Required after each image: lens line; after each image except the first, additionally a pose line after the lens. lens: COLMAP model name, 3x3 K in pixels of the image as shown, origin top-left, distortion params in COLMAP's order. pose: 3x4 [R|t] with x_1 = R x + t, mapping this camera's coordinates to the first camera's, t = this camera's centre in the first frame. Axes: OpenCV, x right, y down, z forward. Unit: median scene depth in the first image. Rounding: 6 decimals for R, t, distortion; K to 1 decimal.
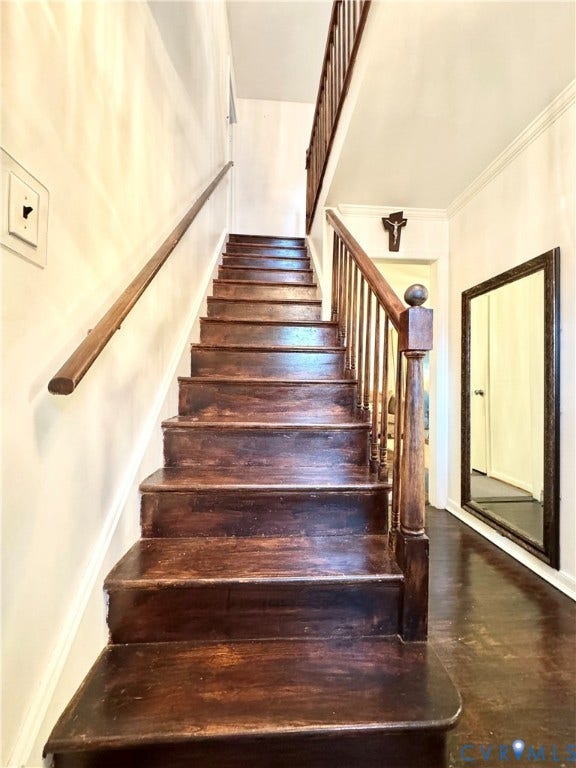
lens RADIAL K [[307.4, 0, 289.5], [0, 307.4, 383.0], [0, 0, 1]] dist [-0.001887, -0.001693]
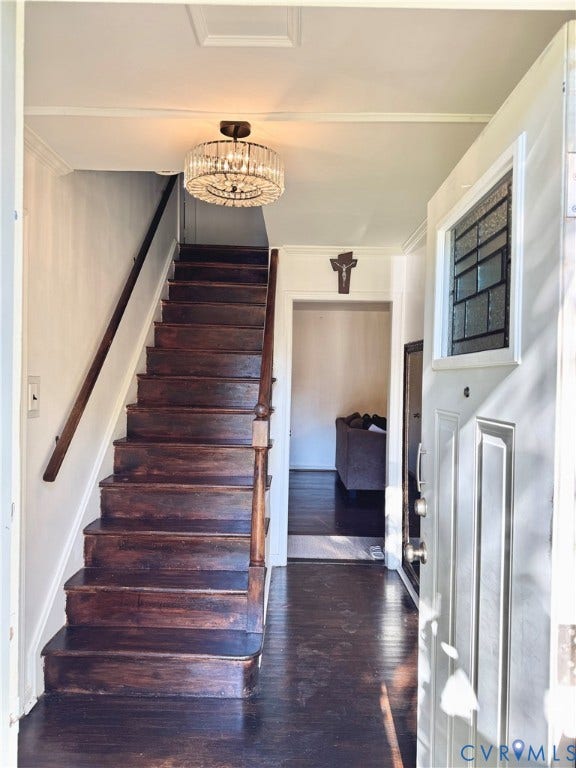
lens RADIAL K [[545.4, 0, 290.6], [0, 545.4, 386.2], [0, 0, 1]] dist [0.055890, -0.071612]
pose [[0.997543, 0.011096, -0.069168, 0.550933], [-0.009083, 0.999528, 0.029357, -0.359647], [0.069461, -0.028657, 0.997173, -1.256507]]
